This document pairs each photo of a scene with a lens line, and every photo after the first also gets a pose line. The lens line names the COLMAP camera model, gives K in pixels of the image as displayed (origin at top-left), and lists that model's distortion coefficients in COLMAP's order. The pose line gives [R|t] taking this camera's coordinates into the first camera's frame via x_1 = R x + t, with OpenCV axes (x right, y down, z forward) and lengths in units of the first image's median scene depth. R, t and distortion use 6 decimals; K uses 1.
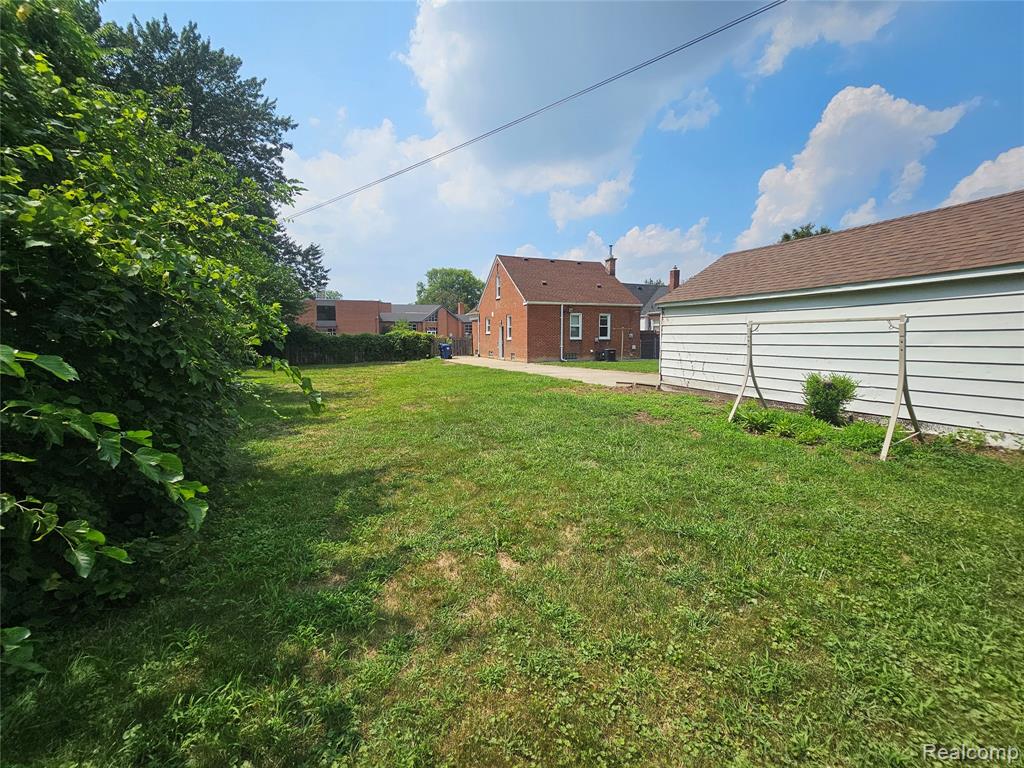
lens RADIAL K [[419.1, 0, 512.4], [0, 419.1, 376.1], [0, 0, 1]] dist [0.000527, -0.000005]
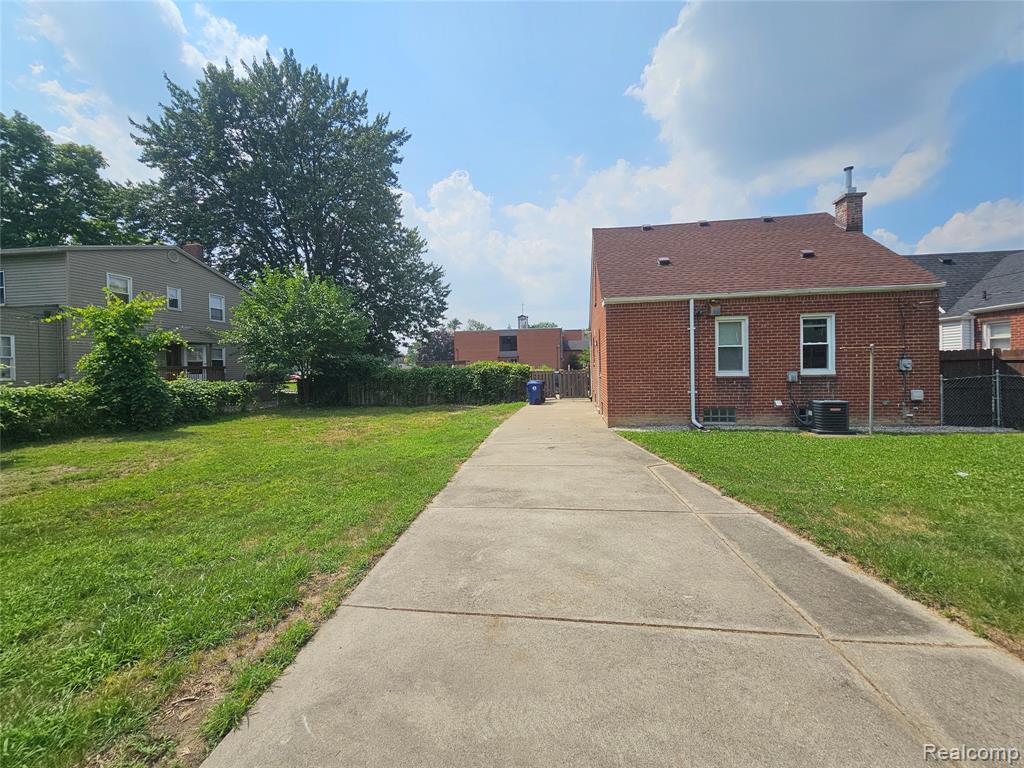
lens RADIAL K [[419.1, 0, 512.4], [0, 419.1, 376.1], [0, 0, 1]] dist [0.000527, -0.000005]
pose [[0.858669, -0.001792, -0.512527, 0.166917], [-0.032021, 0.997853, -0.057136, -0.051544], [0.511529, 0.065473, 0.856768, 0.473067]]
